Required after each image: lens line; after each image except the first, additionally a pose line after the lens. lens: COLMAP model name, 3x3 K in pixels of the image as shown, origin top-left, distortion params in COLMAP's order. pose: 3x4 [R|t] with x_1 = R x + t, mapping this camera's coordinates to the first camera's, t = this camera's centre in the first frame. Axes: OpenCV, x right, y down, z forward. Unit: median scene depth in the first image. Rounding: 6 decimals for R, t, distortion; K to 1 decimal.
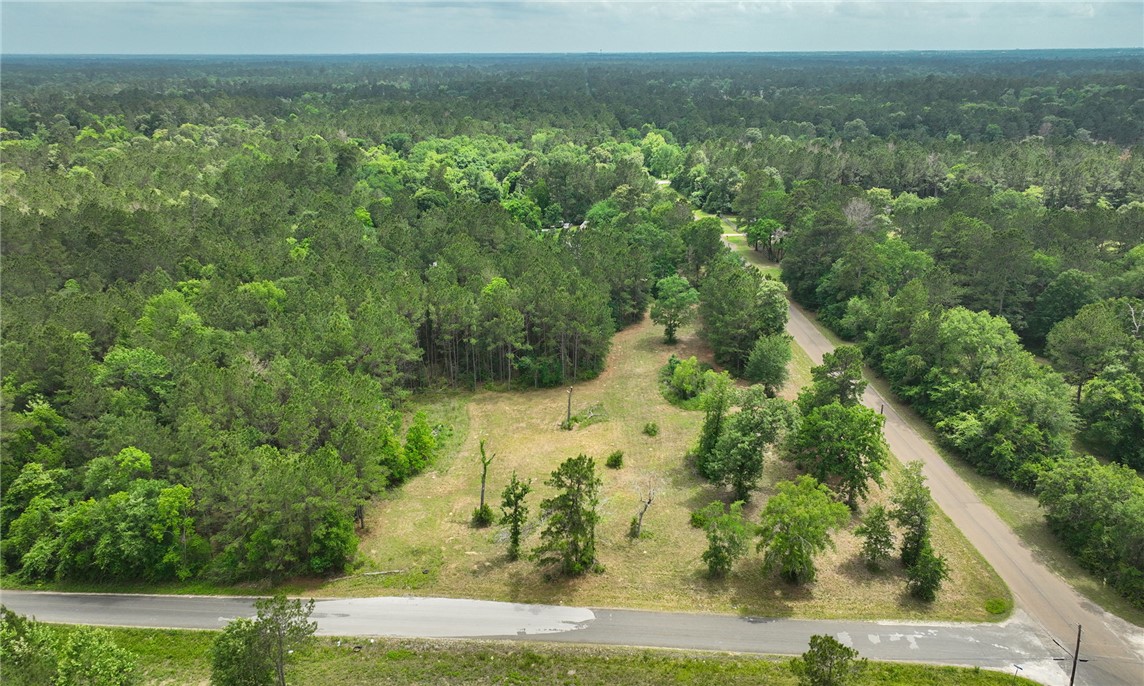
lens RADIAL K [[806.3, 0, 567.9], [0, 806.3, 320.8], [0, 0, 1]] dist [0.004066, 0.010910]
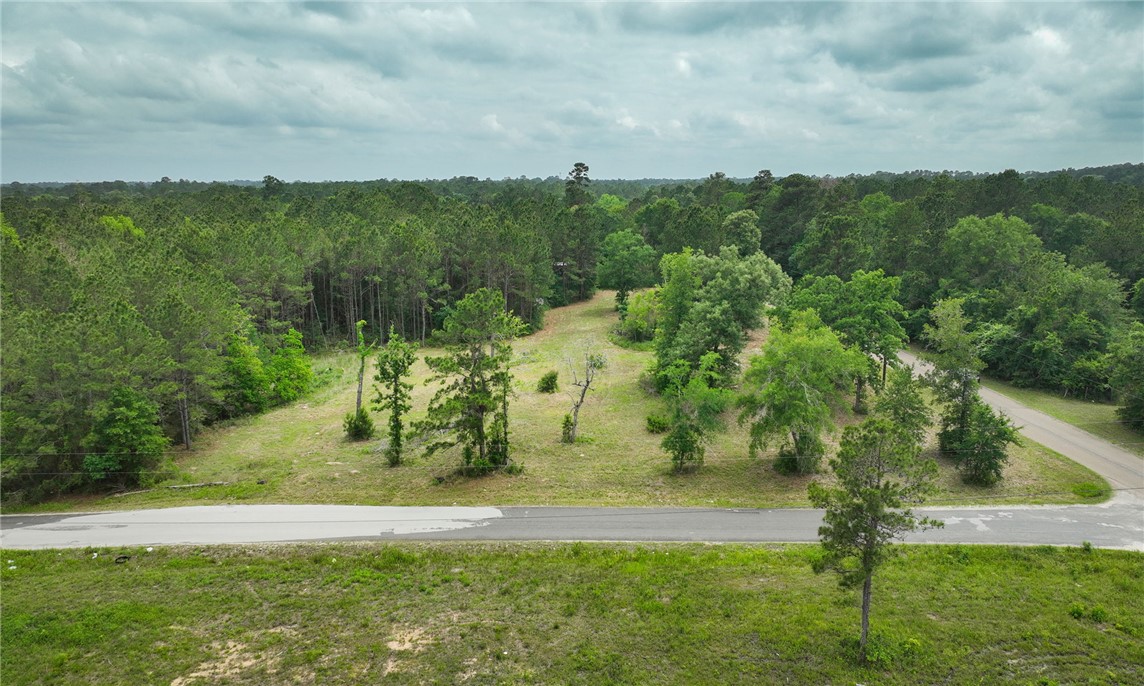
lens RADIAL K [[803.6, 0, 568.3], [0, 803.6, 339.8], [0, 0, 1]] dist [0.005957, 0.011235]
pose [[0.998863, -0.009381, 0.046731, 0.053489], [0.015305, 0.991648, -0.128060, 0.286773], [-0.045140, 0.128630, 0.990665, 0.300095]]
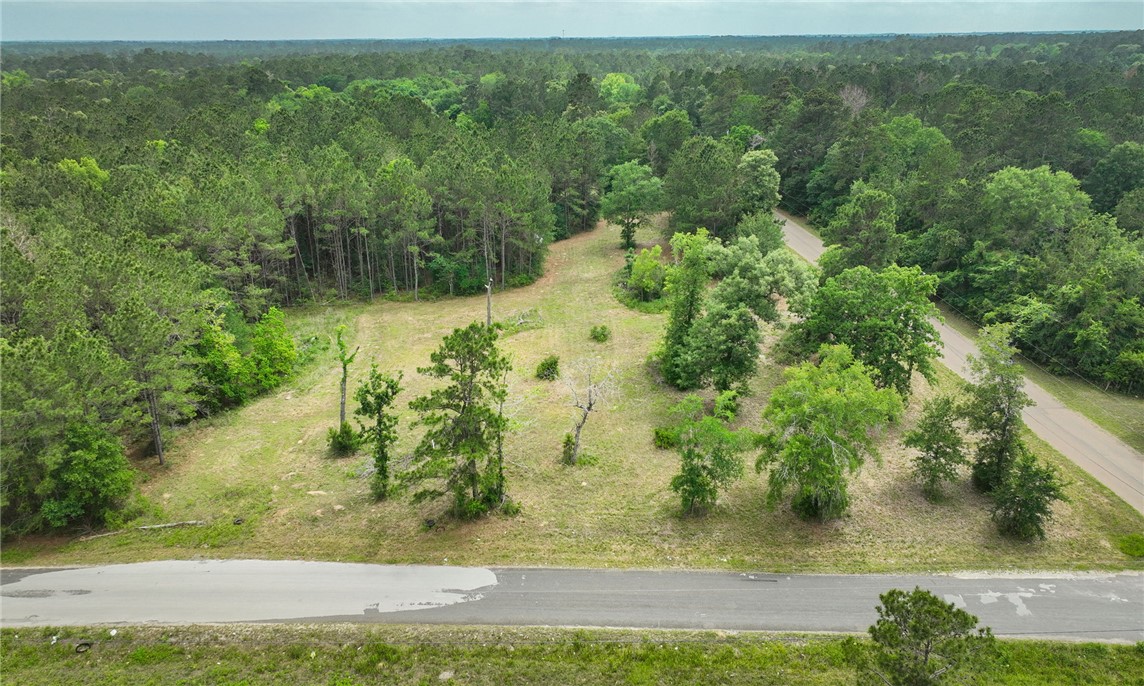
lens RADIAL K [[806.3, 0, 567.9], [0, 806.3, 320.8], [0, 0, 1]] dist [0.004066, 0.010910]
pose [[0.999065, -0.017434, 0.039570, 0.061121], [0.016833, 0.999739, 0.015477, 0.149743], [-0.039830, -0.014797, 0.999097, 0.362336]]
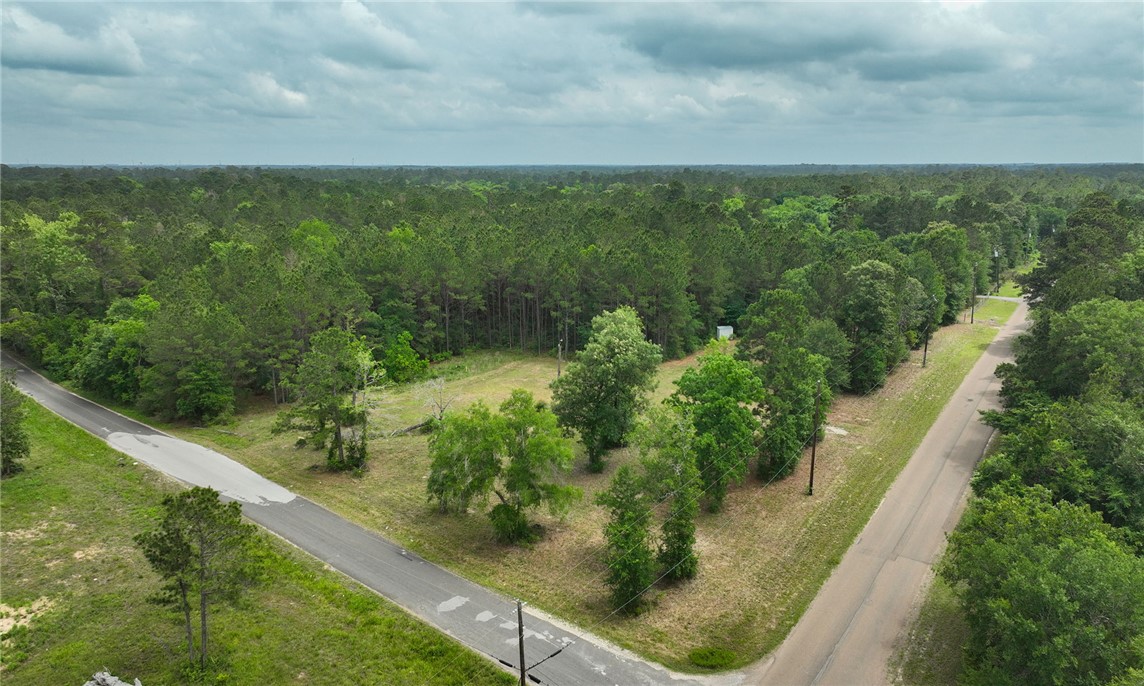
lens RADIAL K [[803.6, 0, 568.3], [0, 803.6, 339.8], [0, 0, 1]] dist [0.005957, 0.011235]
pose [[0.803573, 0.132245, -0.580328, 0.701752], [-0.192859, 0.980254, -0.043669, 0.161368], [0.563094, 0.147013, 0.813211, 0.404710]]
